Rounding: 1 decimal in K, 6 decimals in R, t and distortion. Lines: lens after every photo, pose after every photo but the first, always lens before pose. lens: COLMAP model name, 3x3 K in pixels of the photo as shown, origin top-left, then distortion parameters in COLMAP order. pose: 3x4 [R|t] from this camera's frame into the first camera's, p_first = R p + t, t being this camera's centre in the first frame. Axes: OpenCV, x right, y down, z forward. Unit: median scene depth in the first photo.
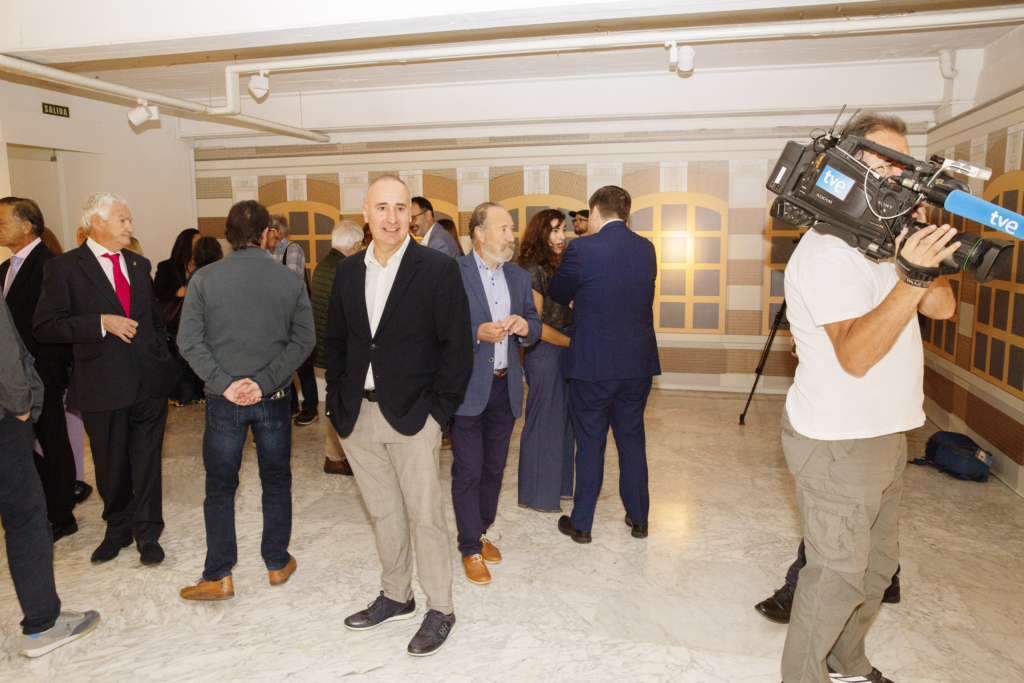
lens RADIAL K [[750.2, 0, 512.0], [0, 750.2, 341.5], [0, 0, 1]] dist [-0.110359, 0.099352]
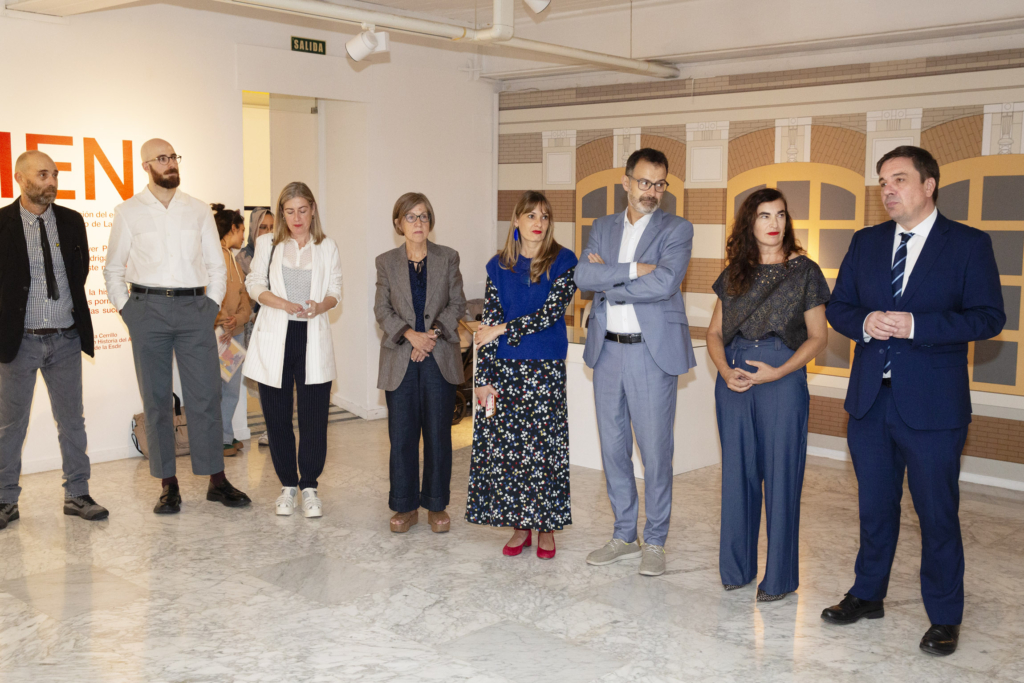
lens RADIAL K [[1105.6, 0, 512.0], [0, 1105.6, 341.5], [0, 0, 1]] dist [0.005898, 0.036514]
pose [[0.878735, 0.069320, -0.472250, 0.110070], [-0.085264, 0.996281, -0.012412, -0.013332], [0.469634, 0.051173, 0.881377, 0.089116]]
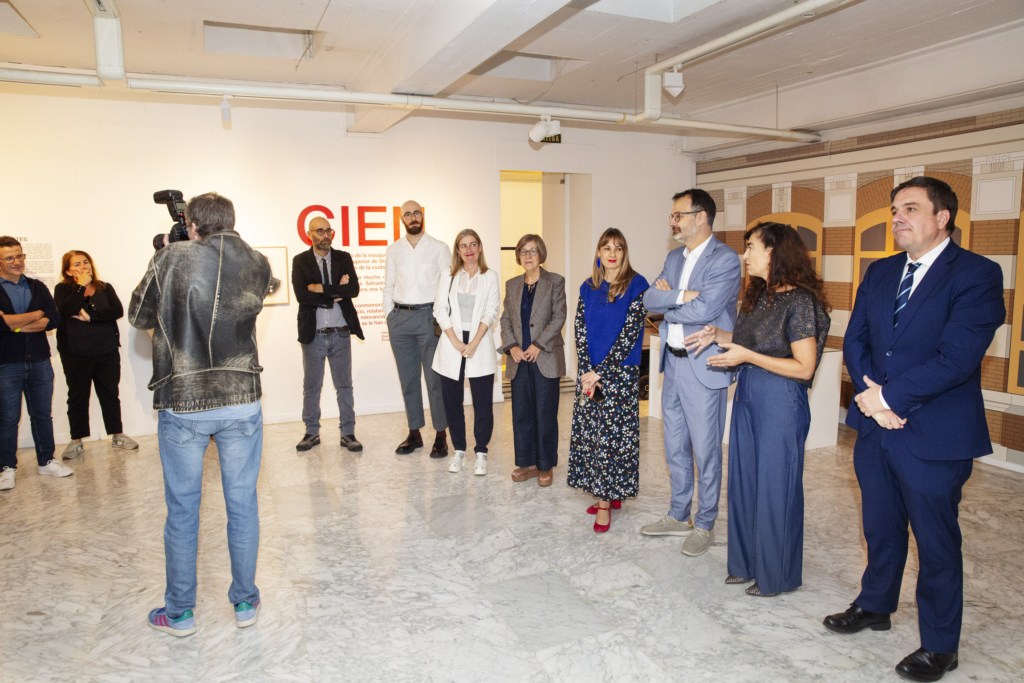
lens RADIAL K [[683.1, 0, 512.0], [0, 683.1, 341.5], [0, 0, 1]] dist [-0.102869, 0.073057]
pose [[0.620344, 0.103478, -0.777474, 0.159790], [-0.108370, 0.993059, 0.045703, -0.043061], [0.776807, 0.055903, 0.627252, 0.285515]]
